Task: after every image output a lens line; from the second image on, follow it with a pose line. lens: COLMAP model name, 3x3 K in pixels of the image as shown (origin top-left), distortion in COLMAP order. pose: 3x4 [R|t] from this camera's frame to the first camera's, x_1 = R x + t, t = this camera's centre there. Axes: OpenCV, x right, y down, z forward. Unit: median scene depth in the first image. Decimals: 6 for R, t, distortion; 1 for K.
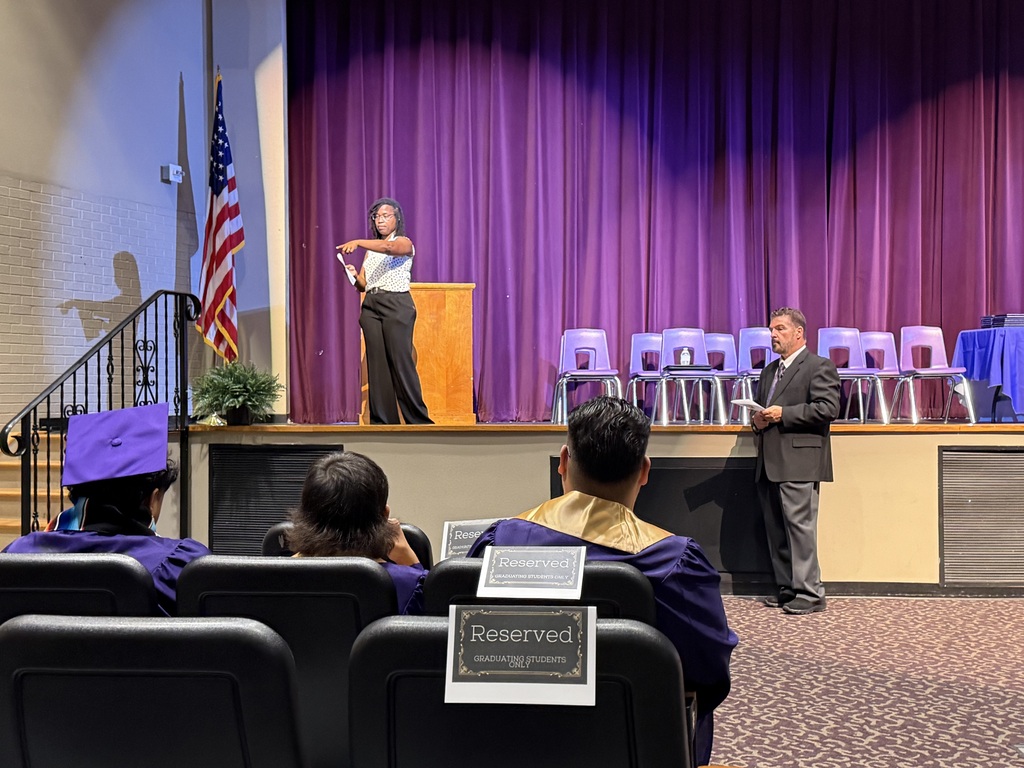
lens RADIAL K [[1385.4, 0, 528.6], [0, 1385.4, 390.2], [0, 0, 1]] dist [0.137919, -0.024199]
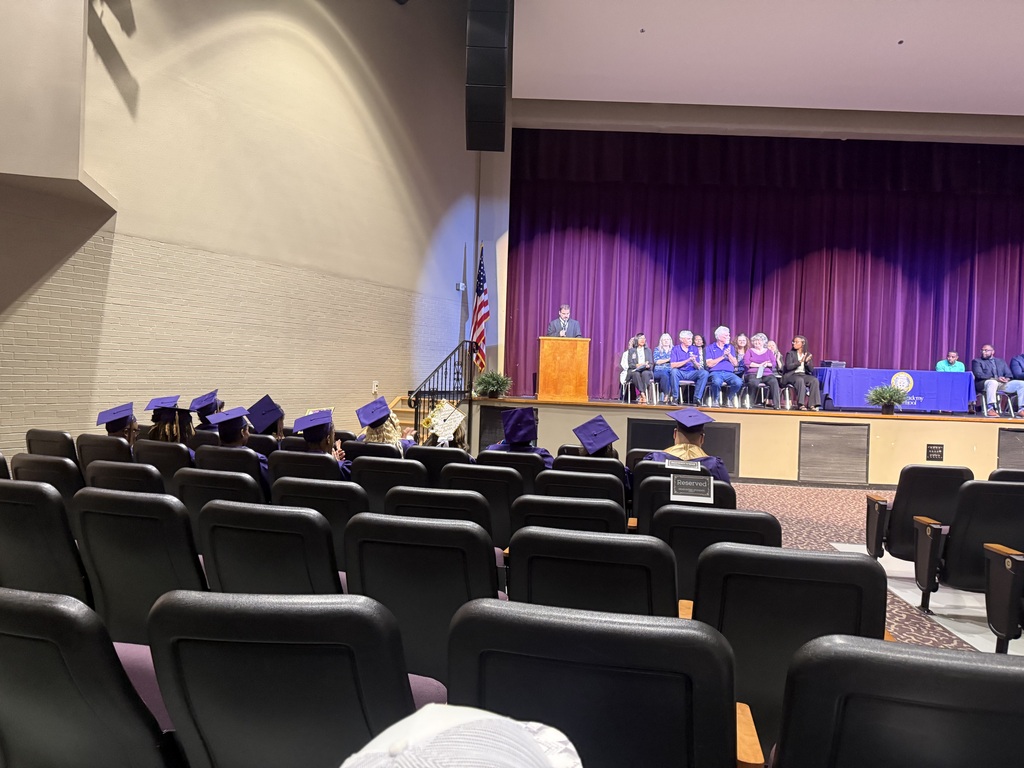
lens RADIAL K [[715.2, 0, 511.8], [0, 715.2, 380.3], [0, 0, 1]] dist [0.115563, -0.188076]
pose [[0.995516, 0.040729, -0.085377, -0.062187], [-0.039660, 0.999113, 0.014185, -0.019708], [0.085879, -0.010736, 0.996248, -0.177215]]
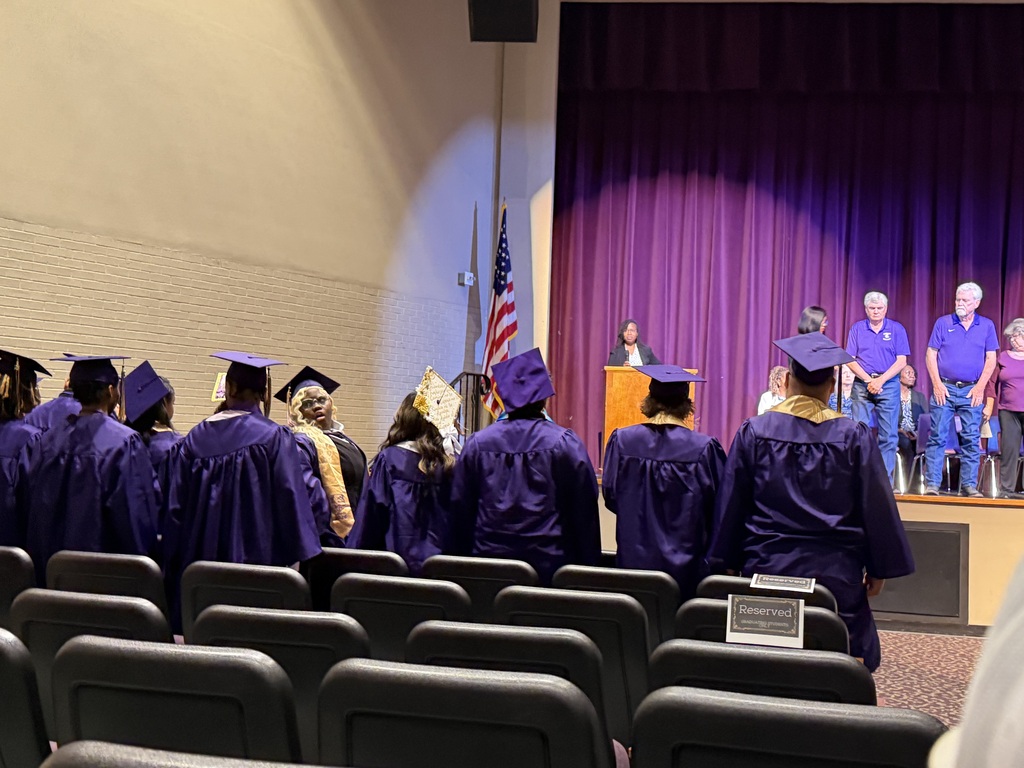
lens RADIAL K [[1289.6, 0, 494.6], [0, 1289.6, 379.4], [0, 0, 1]] dist [0.099552, -0.037952]
pose [[0.983993, 0.032421, -0.175233, -0.013732], [-0.040067, 0.998385, -0.040273, -0.012916], [0.173644, 0.046650, 0.983703, -0.177710]]
